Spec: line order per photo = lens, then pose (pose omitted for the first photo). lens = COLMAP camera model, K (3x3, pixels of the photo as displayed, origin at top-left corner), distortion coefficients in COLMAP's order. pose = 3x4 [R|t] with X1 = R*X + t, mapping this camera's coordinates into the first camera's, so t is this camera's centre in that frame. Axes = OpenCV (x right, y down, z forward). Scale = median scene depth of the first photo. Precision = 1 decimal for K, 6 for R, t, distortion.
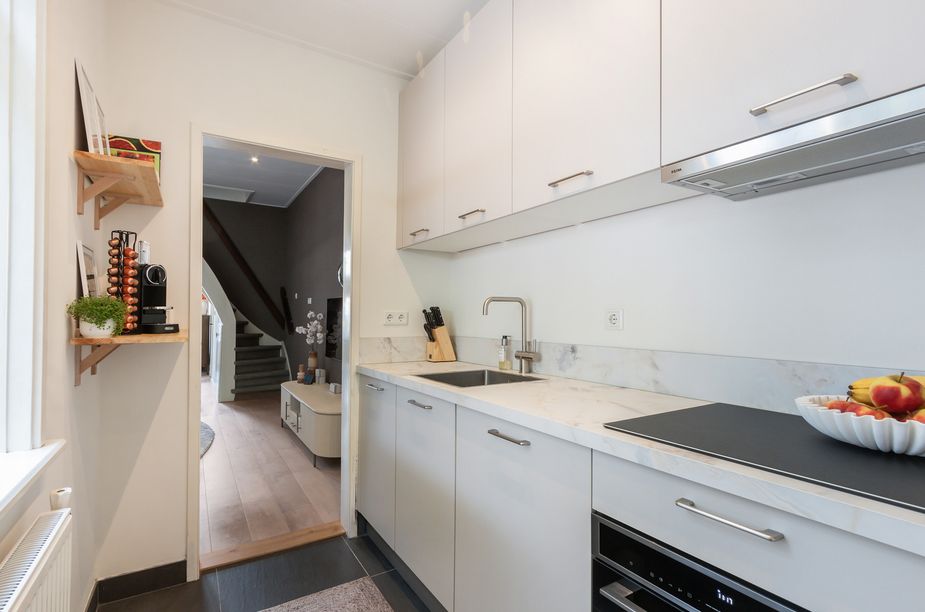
lens RADIAL K [[420.7, 0, 449.8], [0, 420.7, 308.8], [0, 0, 1]] dist [0.005978, -0.000759]
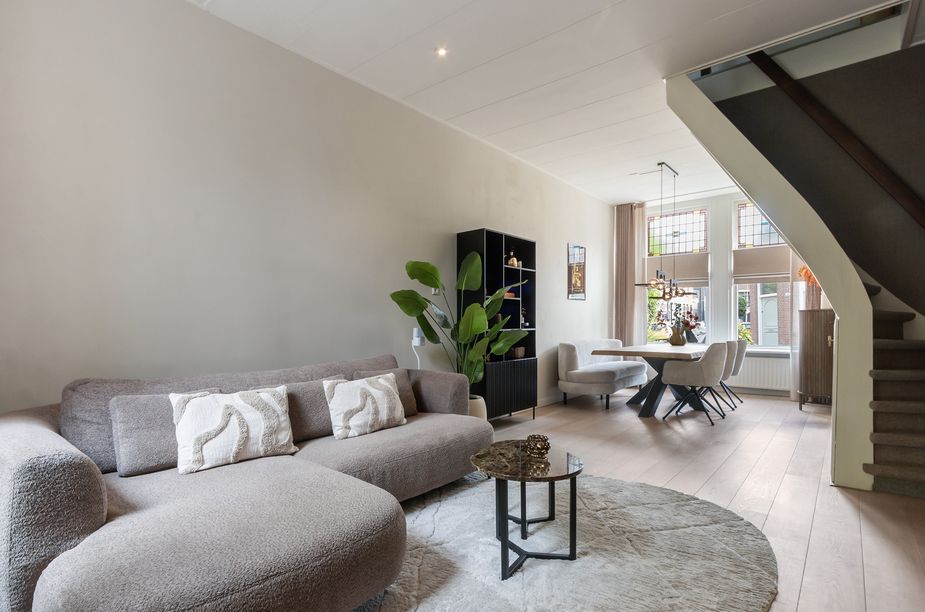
lens RADIAL K [[464.2, 0, 444.5], [0, 464.2, 329.1], [0, 0, 1]] dist [0.007222, -0.002697]
pose [[0.297354, -0.003306, -0.954762, -0.177968], [0.028996, 0.999564, 0.005570, 0.033469], [0.954327, -0.029340, 0.297320, 0.433358]]
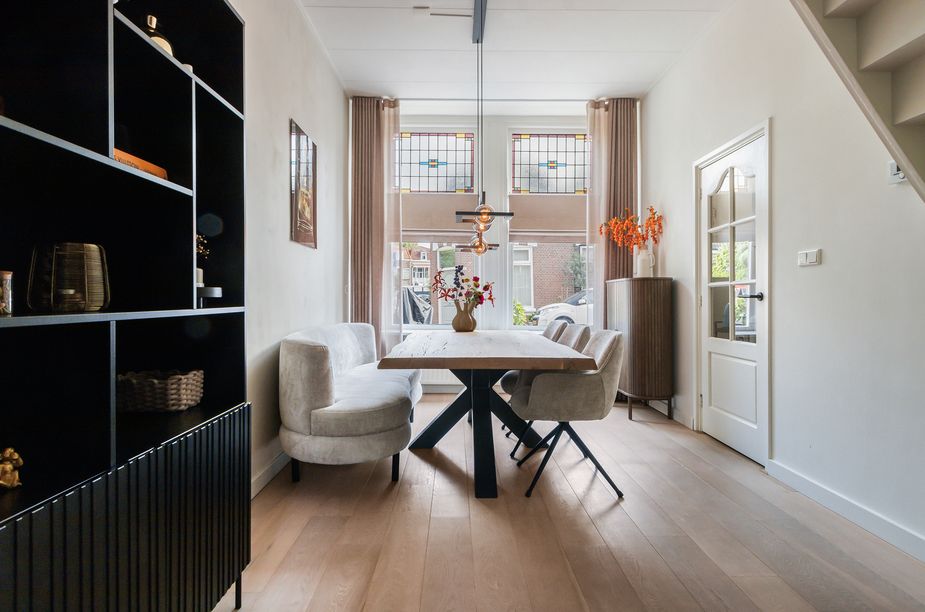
lens RADIAL K [[491.7, 0, 469.5], [0, 491.7, 302.9], [0, 0, 1]] dist [0.004144, -0.000903]
pose [[0.860108, -0.003694, -0.510098, -0.742928], [0.018943, 0.999515, 0.024701, 0.035178], [0.509760, -0.030908, 0.859761, 0.697395]]
